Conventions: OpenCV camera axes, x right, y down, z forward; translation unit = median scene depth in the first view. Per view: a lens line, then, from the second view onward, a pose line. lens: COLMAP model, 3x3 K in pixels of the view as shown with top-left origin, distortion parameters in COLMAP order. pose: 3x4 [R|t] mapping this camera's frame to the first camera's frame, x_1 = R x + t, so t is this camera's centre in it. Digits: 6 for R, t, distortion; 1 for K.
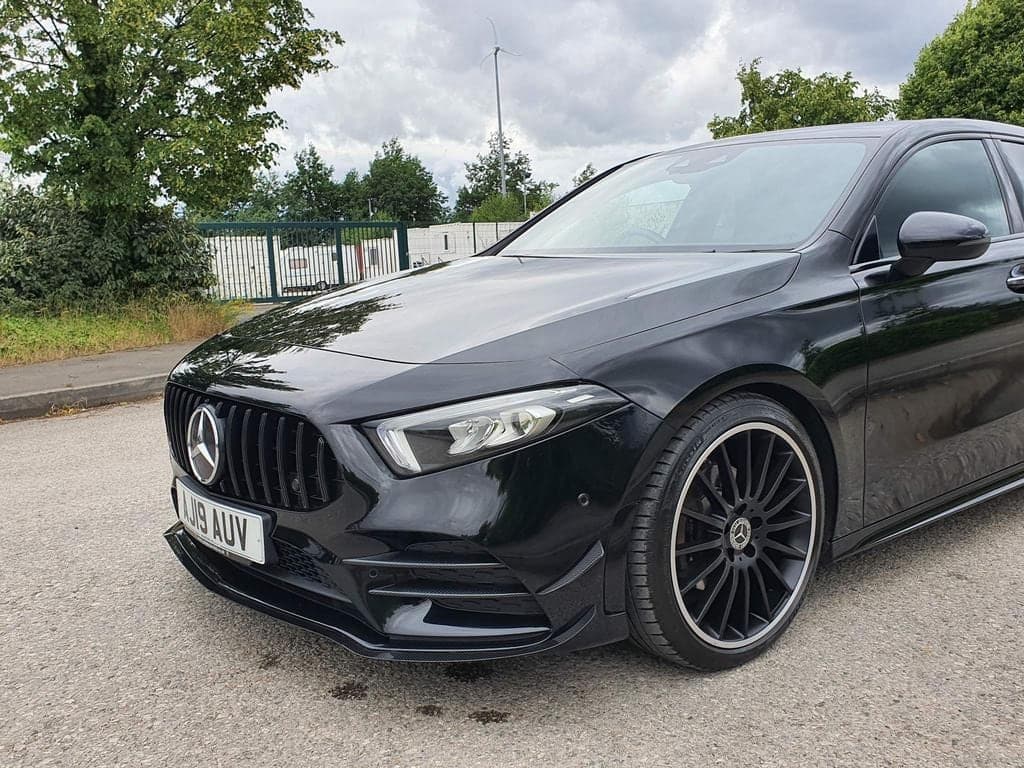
lens RADIAL K [[987.1, 0, 512.0], [0, 987.1, 384.0], [0, 0, 1]] dist [0.024579, -0.032289]
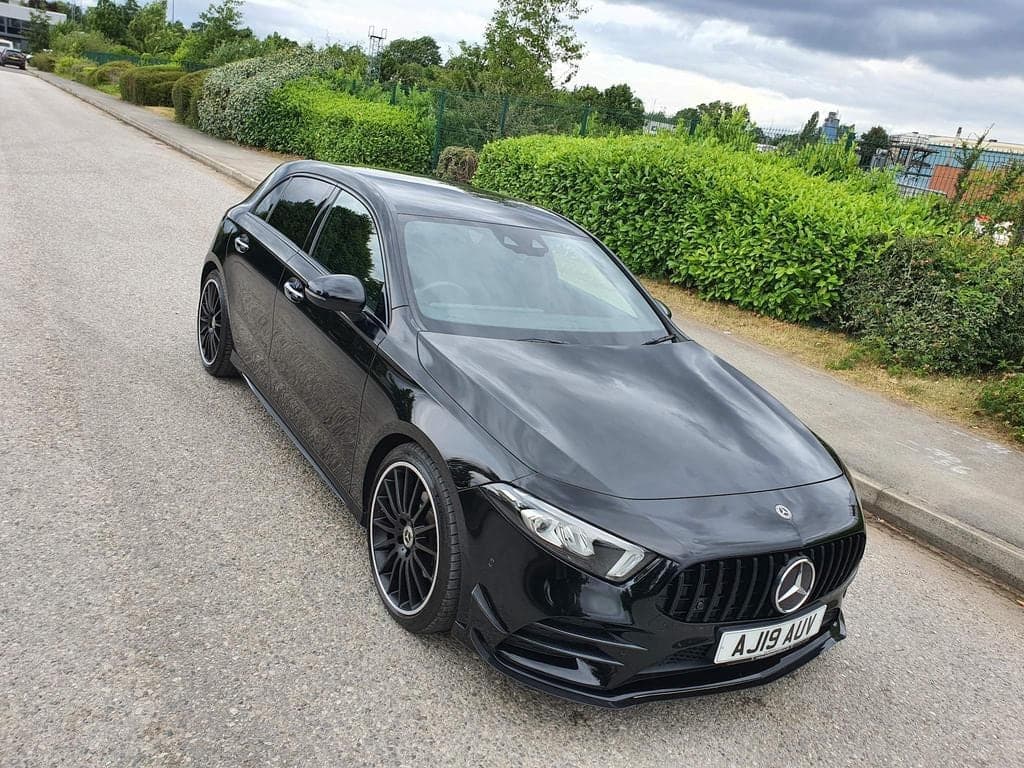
lens RADIAL K [[781.4, 0, 517.2], [0, 781.4, 401.7], [0, 0, 1]] dist [0.002609, -0.001118]
pose [[0.098519, -0.261664, 0.960118, -1.069152], [-0.055246, 0.961885, 0.267814, -0.358565], [-0.993601, -0.079427, 0.080308, 1.095295]]
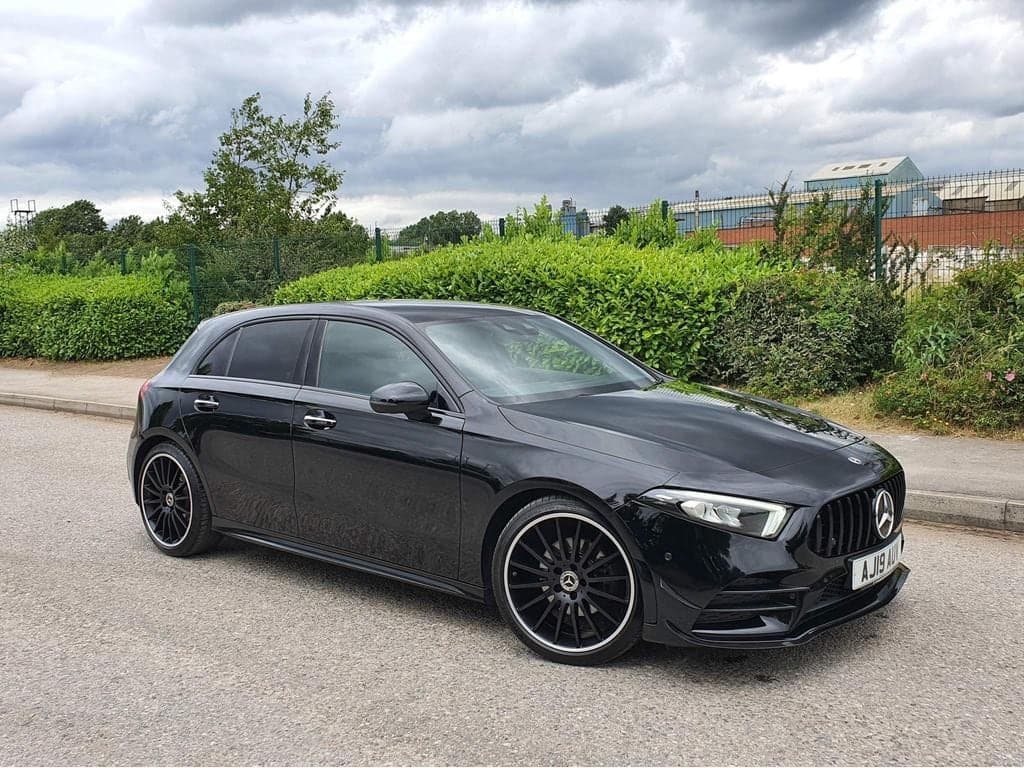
lens RADIAL K [[951.6, 0, 512.0], [0, 951.6, 384.0], [0, 0, 1]] dist [-0.003460, -0.008727]
pose [[-0.185472, -0.055027, 0.981108, -1.432909], [0.151372, 0.984914, 0.083856, -0.309612], [-0.970921, 0.164065, -0.174344, 1.534199]]
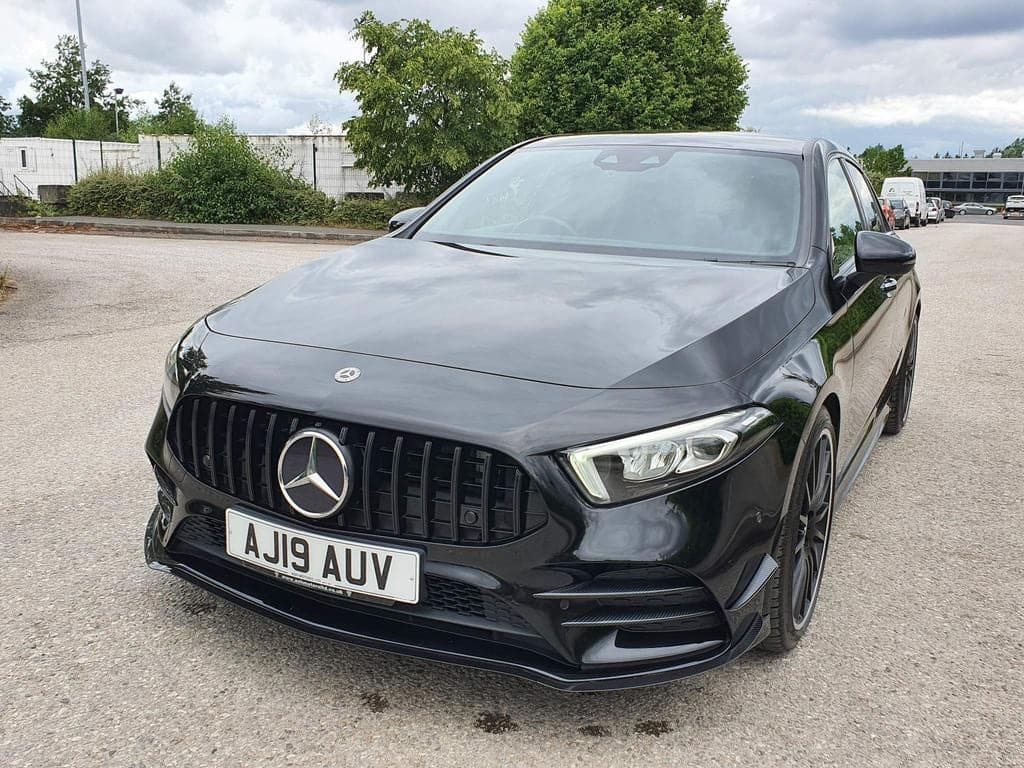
lens RADIAL K [[966.8, 0, 515.6], [0, 966.8, 381.2], [0, 0, 1]] dist [0.130390, -0.306389]
pose [[0.908047, -0.019438, 0.418417, -0.429324], [-0.008783, 0.997820, 0.065415, -0.067926], [-0.418777, -0.063075, 0.905896, 0.117161]]
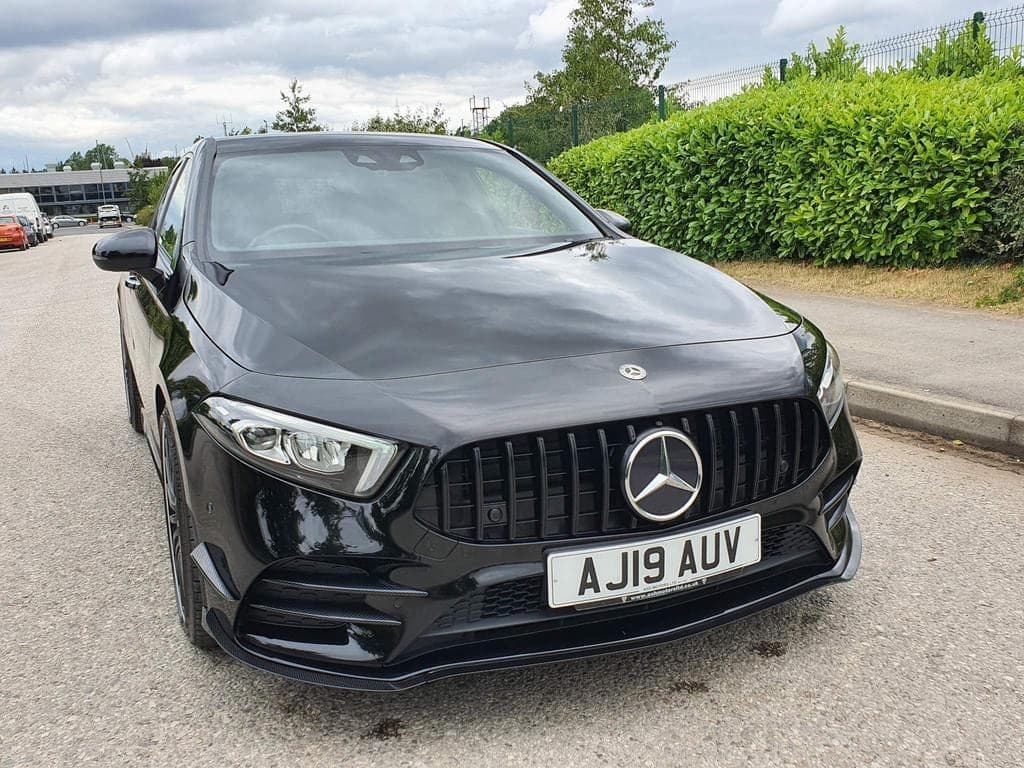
lens RADIAL K [[951.6, 0, 512.0], [0, 951.6, 384.0], [0, 0, 1]] dist [-0.003460, -0.008727]
pose [[0.259267, -0.167158, 0.951230, -0.933506], [0.158550, 0.978913, 0.128808, -0.119034], [-0.952703, 0.117422, 0.280303, 0.747439]]
